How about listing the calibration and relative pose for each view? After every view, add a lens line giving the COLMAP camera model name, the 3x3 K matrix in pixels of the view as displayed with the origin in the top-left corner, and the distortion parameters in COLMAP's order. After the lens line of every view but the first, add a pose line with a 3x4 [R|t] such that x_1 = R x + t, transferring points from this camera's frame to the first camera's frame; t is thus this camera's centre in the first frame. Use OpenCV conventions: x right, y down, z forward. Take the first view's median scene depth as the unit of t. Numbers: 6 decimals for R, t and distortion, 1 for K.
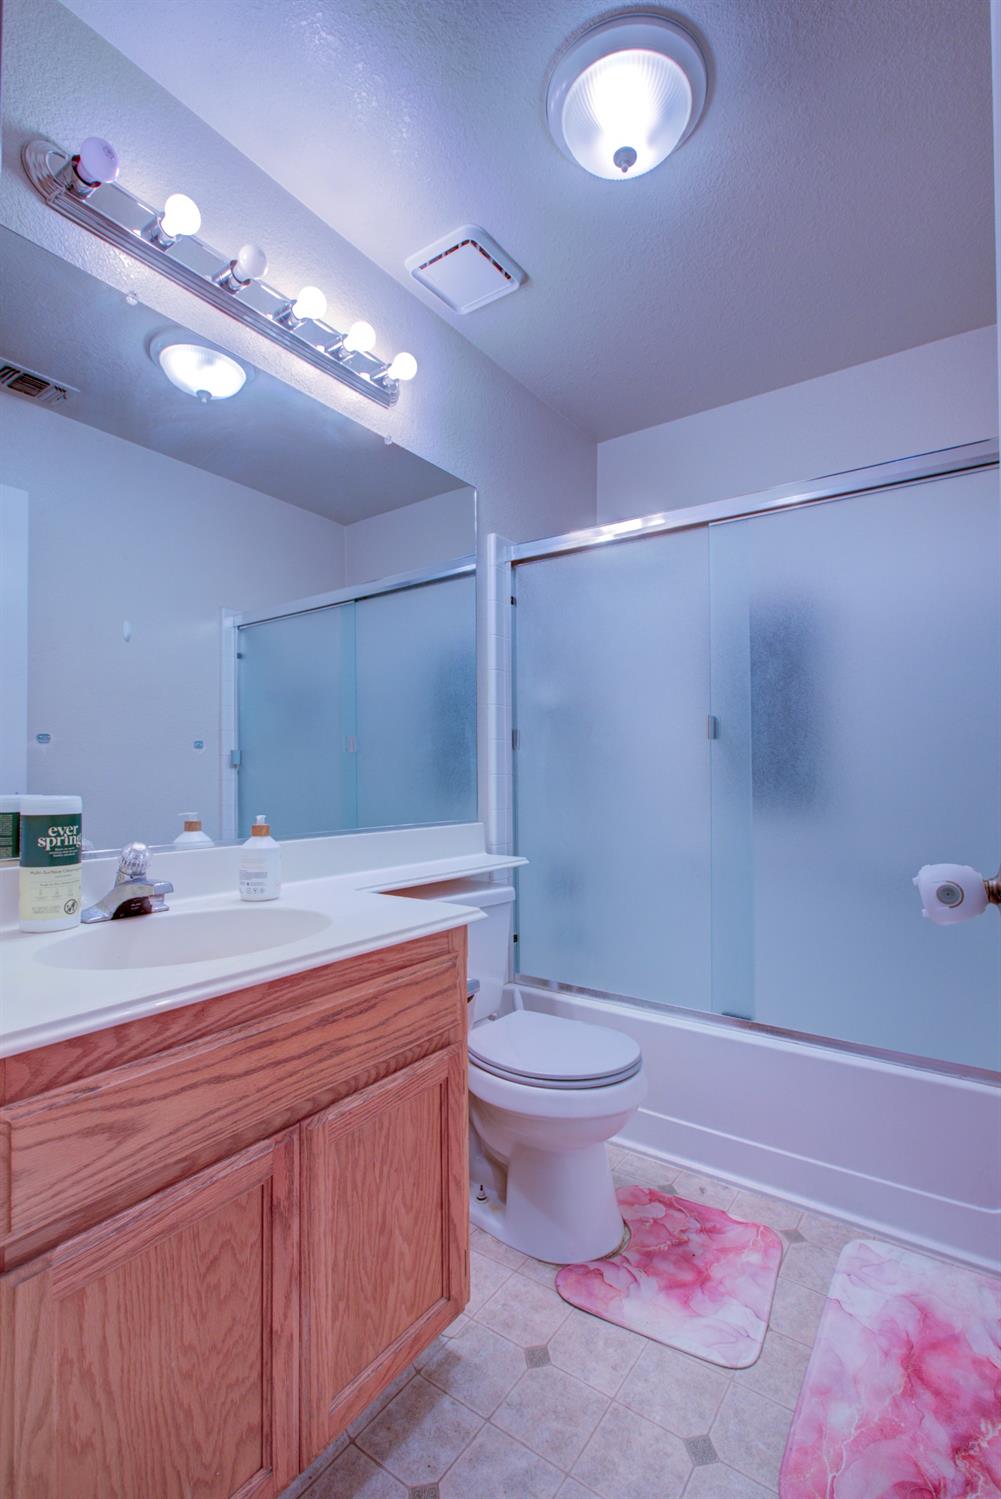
lens RADIAL K [[676.4, 0, 497.5], [0, 676.4, 752.6], [0, 0, 1]] dist [-0.006582, 0.001834]
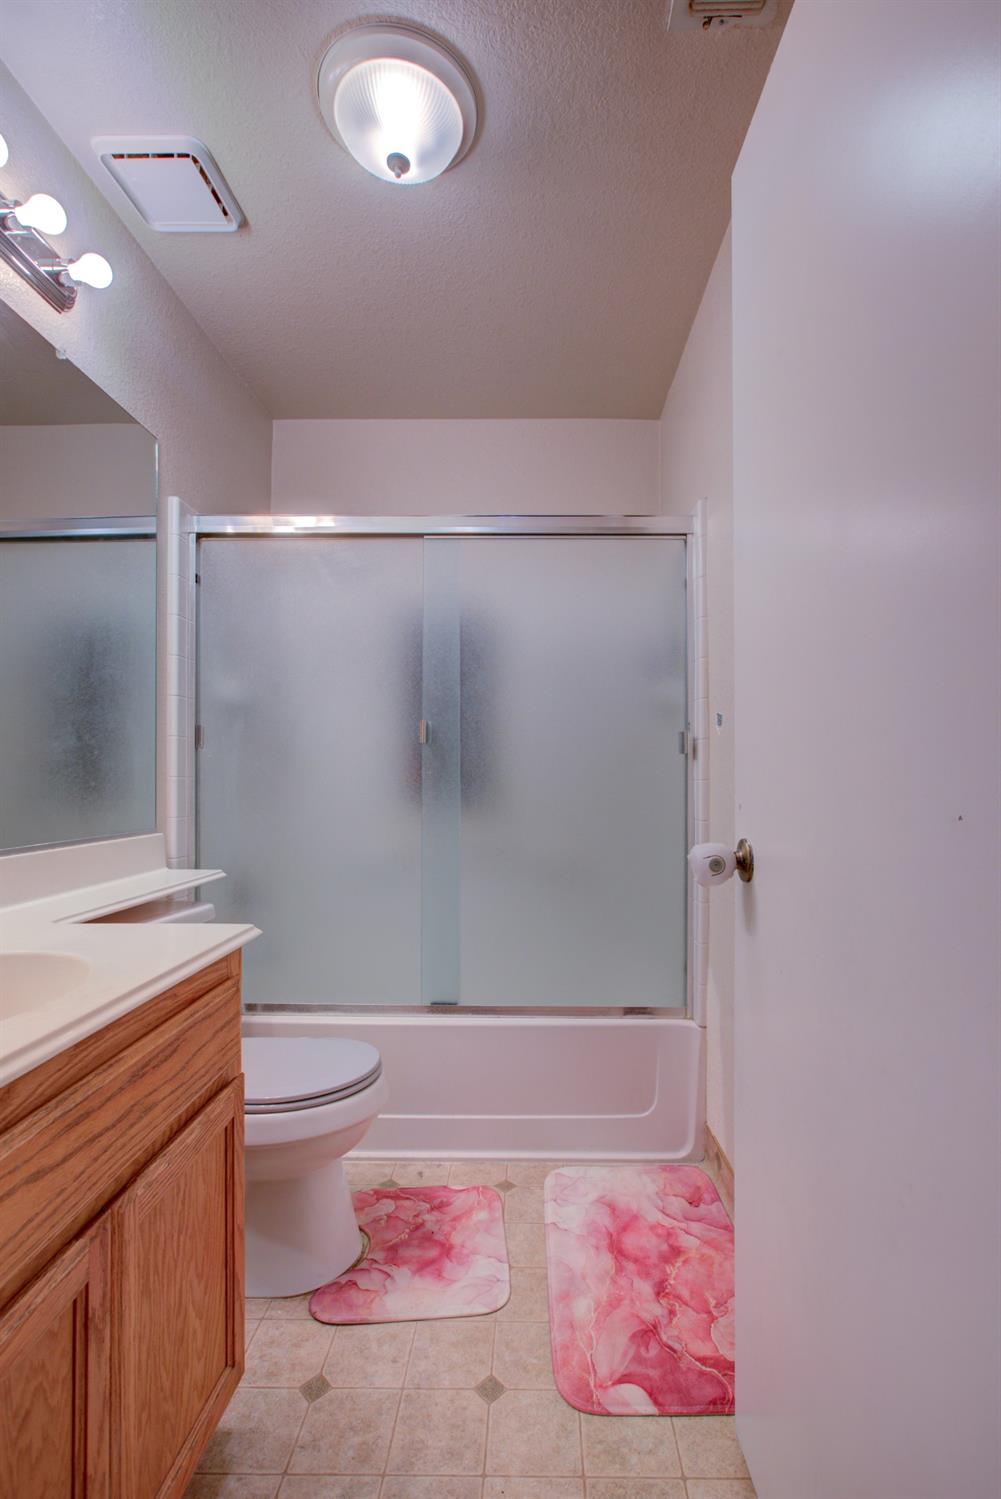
lens RADIAL K [[709.1, 0, 502.8], [0, 709.1, 758.6], [0, 0, 1]] dist [-0.003357, -0.000103]
pose [[0.828547, 0.014898, 0.559721, -0.269901], [-0.017855, 0.999841, -0.000181, 0.002659], [-0.559635, -0.009844, 0.828681, 0.030448]]
